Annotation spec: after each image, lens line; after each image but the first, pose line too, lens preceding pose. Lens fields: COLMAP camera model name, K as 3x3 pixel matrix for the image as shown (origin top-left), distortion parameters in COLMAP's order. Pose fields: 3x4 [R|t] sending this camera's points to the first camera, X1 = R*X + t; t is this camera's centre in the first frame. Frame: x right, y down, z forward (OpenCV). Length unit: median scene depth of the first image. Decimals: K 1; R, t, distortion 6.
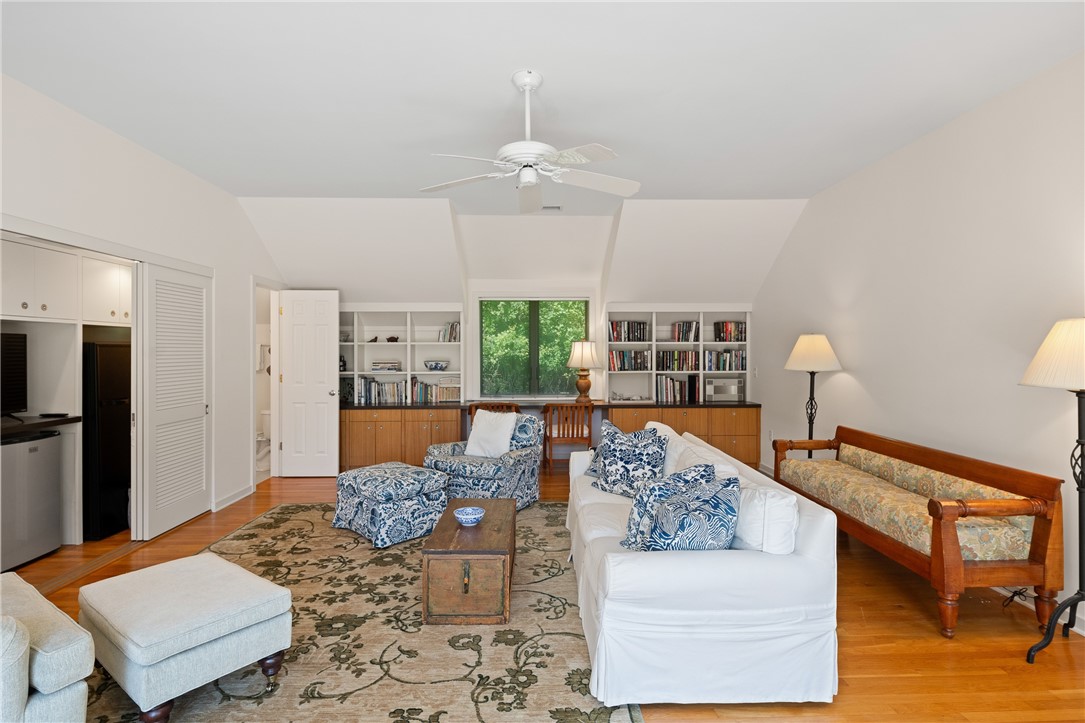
lens RADIAL K [[542.7, 0, 549.7], [0, 542.7, 350.4], [0, 0, 1]] dist [0.002087, -0.001173]
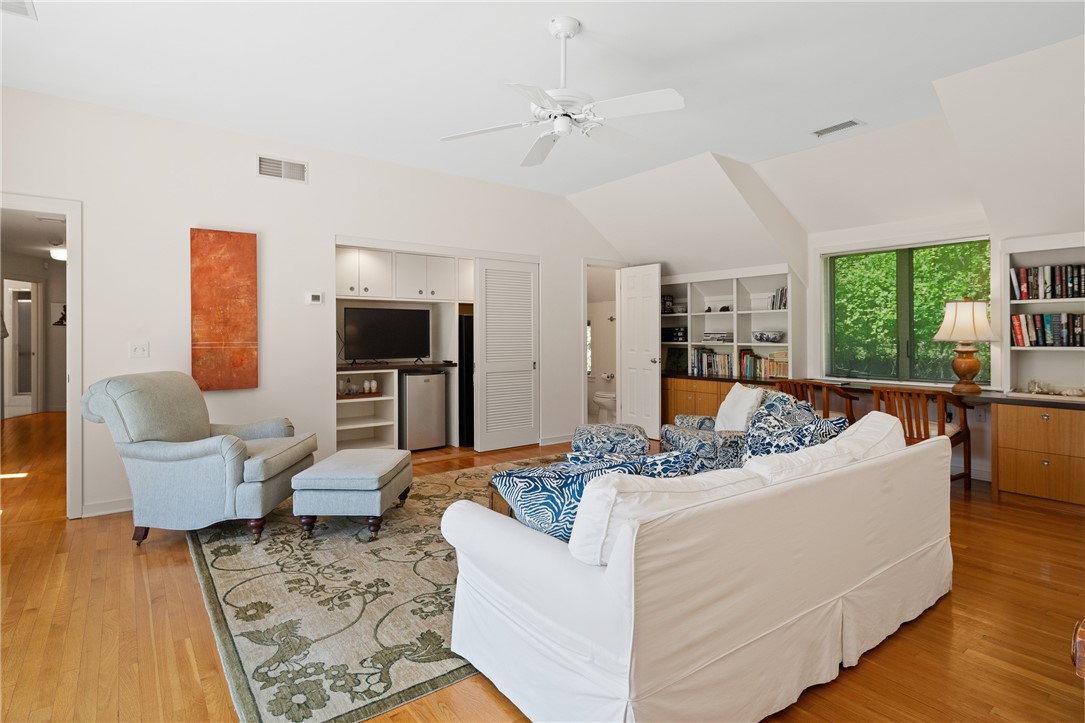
lens RADIAL K [[560.9, 0, 541.6], [0, 560.9, 332.5], [0, 0, 1]] dist [0.001124, -0.000676]
pose [[0.574600, -0.001927, -0.818432, 0.339206], [0.000883, 0.999998, -0.001734, 0.023033], [0.818434, 0.000274, 0.574601, 0.174413]]
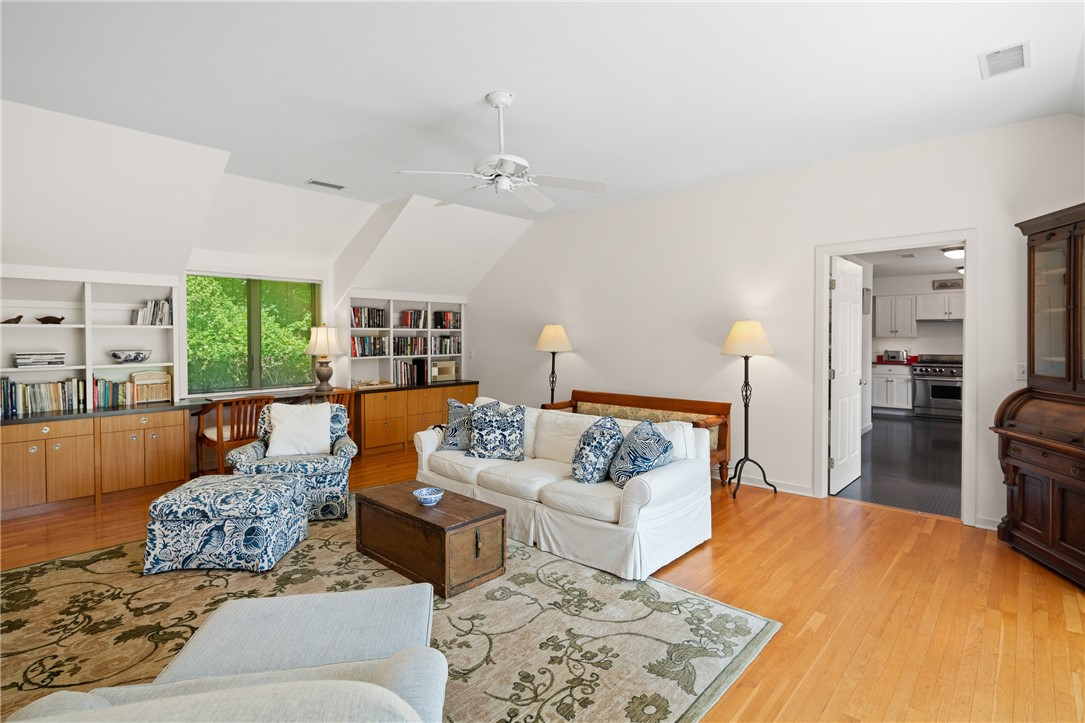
lens RADIAL K [[532.9, 0, 554.6], [0, 532.9, 344.2], [0, 0, 1]] dist [0.000612, -0.001000]
pose [[0.684793, -0.009496, 0.728676, -0.352445], [-0.000286, 0.999912, 0.013300, 0.001178], [-0.728738, -0.009316, 0.684730, 0.065679]]
